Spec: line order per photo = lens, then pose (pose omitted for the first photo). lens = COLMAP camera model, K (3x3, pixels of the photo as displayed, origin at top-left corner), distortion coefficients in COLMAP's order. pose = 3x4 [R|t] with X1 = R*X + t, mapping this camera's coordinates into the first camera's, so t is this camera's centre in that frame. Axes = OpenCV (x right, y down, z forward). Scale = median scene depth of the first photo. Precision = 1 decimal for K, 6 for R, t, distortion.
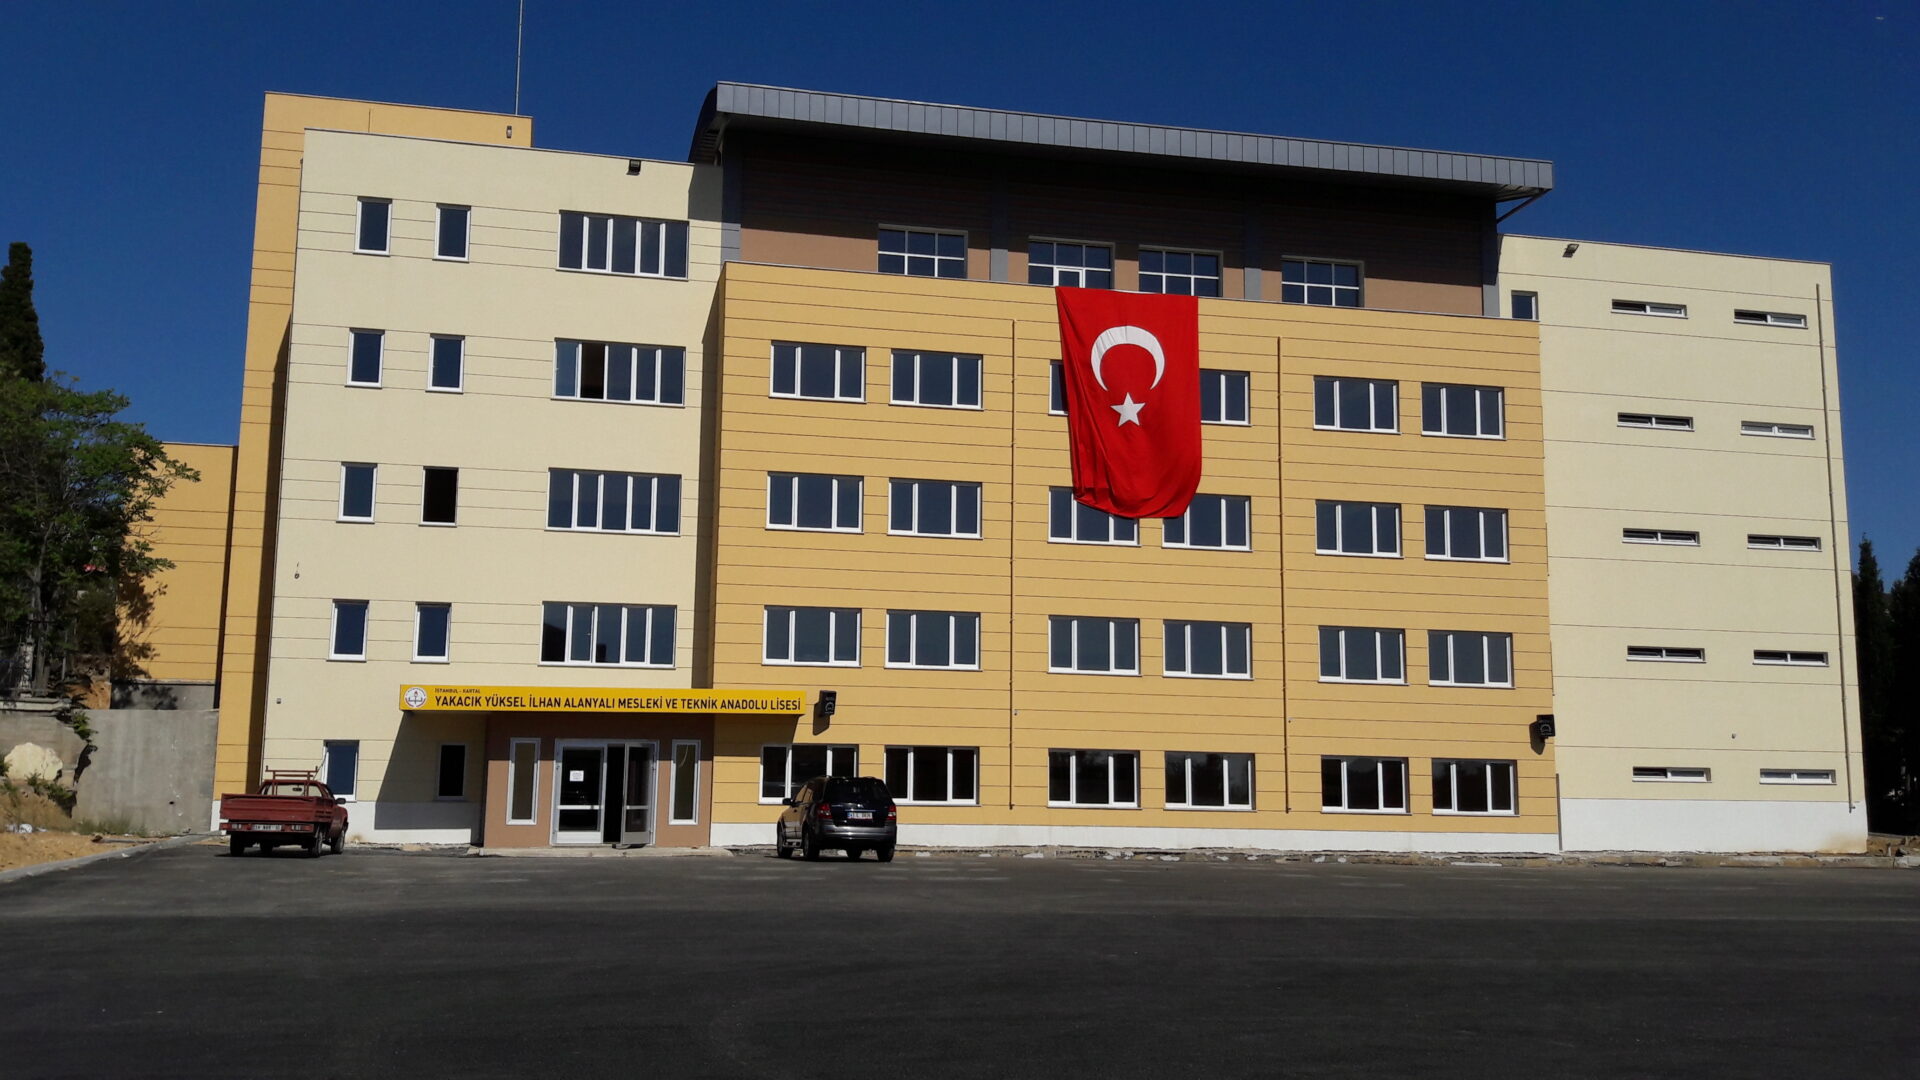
lens RADIAL K [[1716.9, 0, 960.0], [0, 1716.9, 540.0], [0, 0, 1]] dist [0.118339, -0.309076]
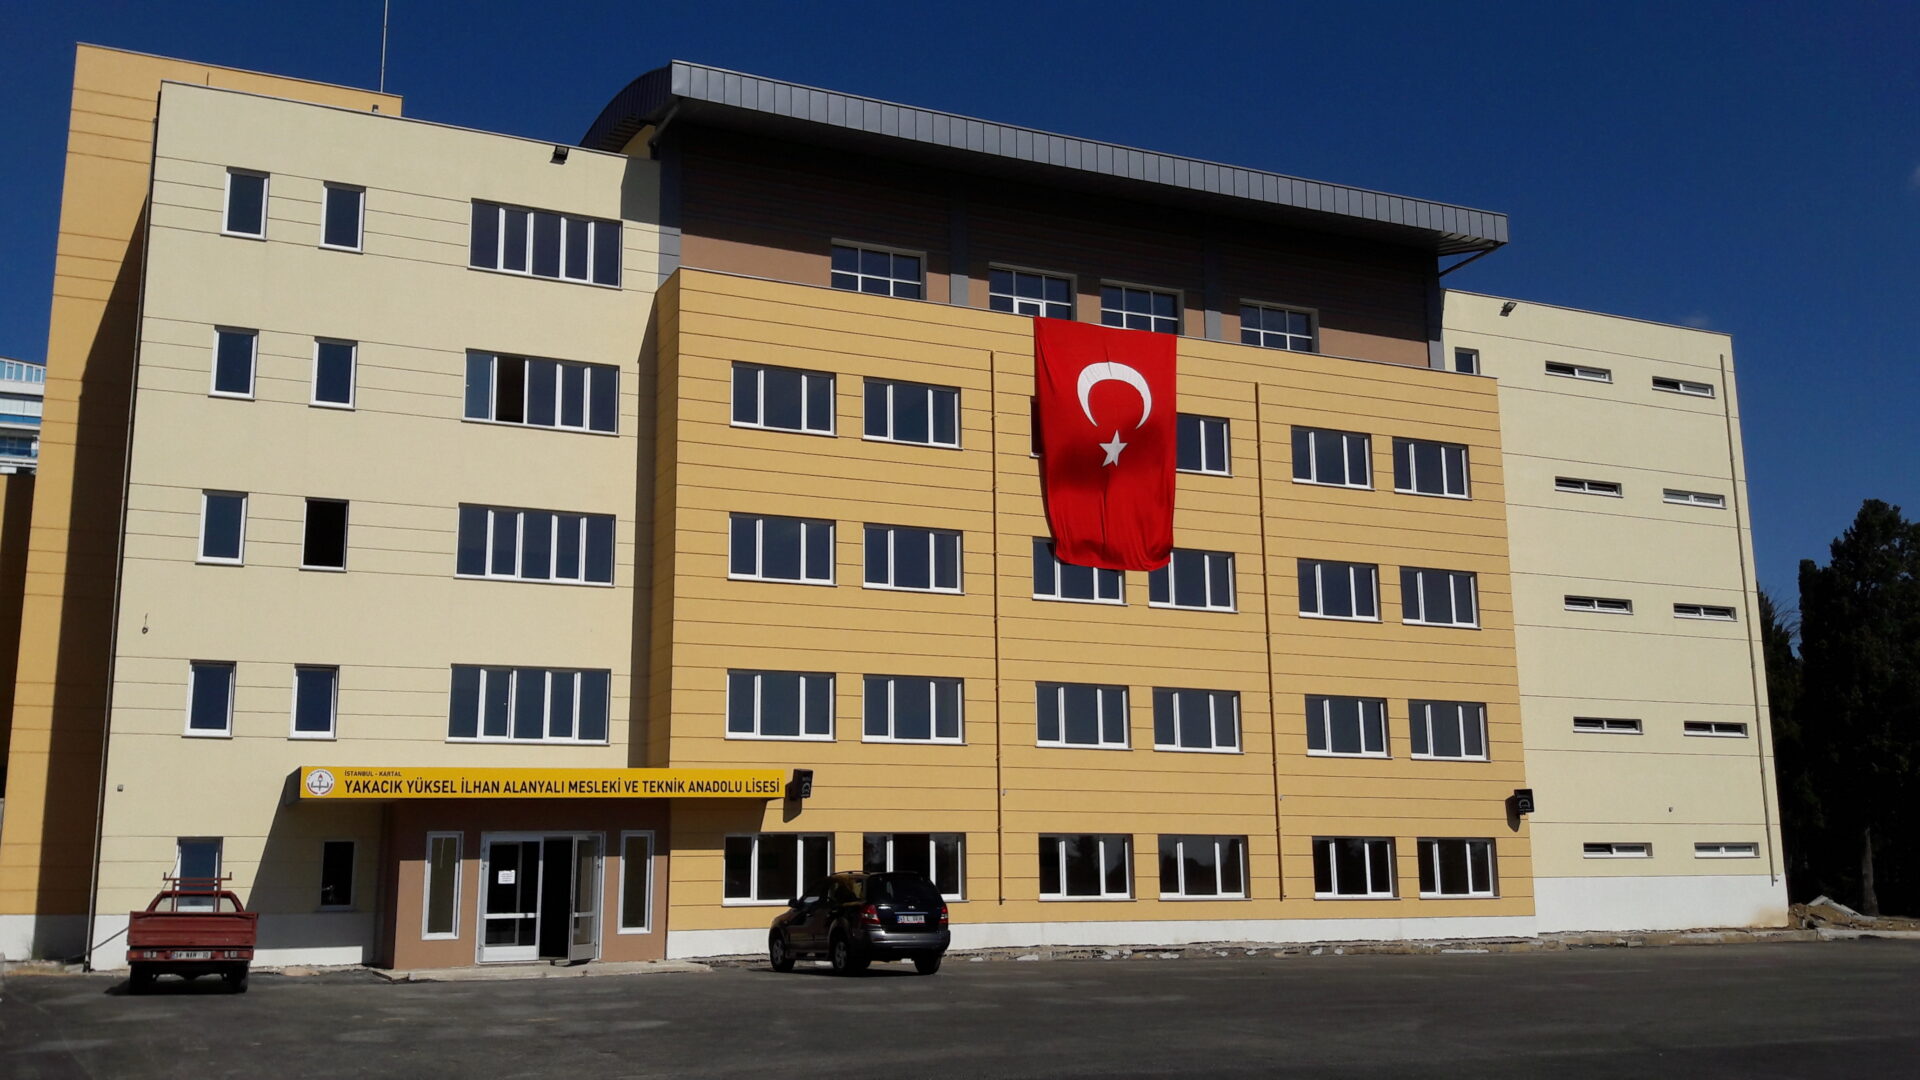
lens RADIAL K [[1716.9, 0, 960.0], [0, 1716.9, 540.0], [0, 0, 1]] dist [0.118339, -0.309076]
pose [[0.979601, 0.017860, 0.200159, -0.164101], [-0.008468, 0.998827, -0.047680, 0.013211], [-0.200775, 0.045012, 0.978603, 0.135098]]
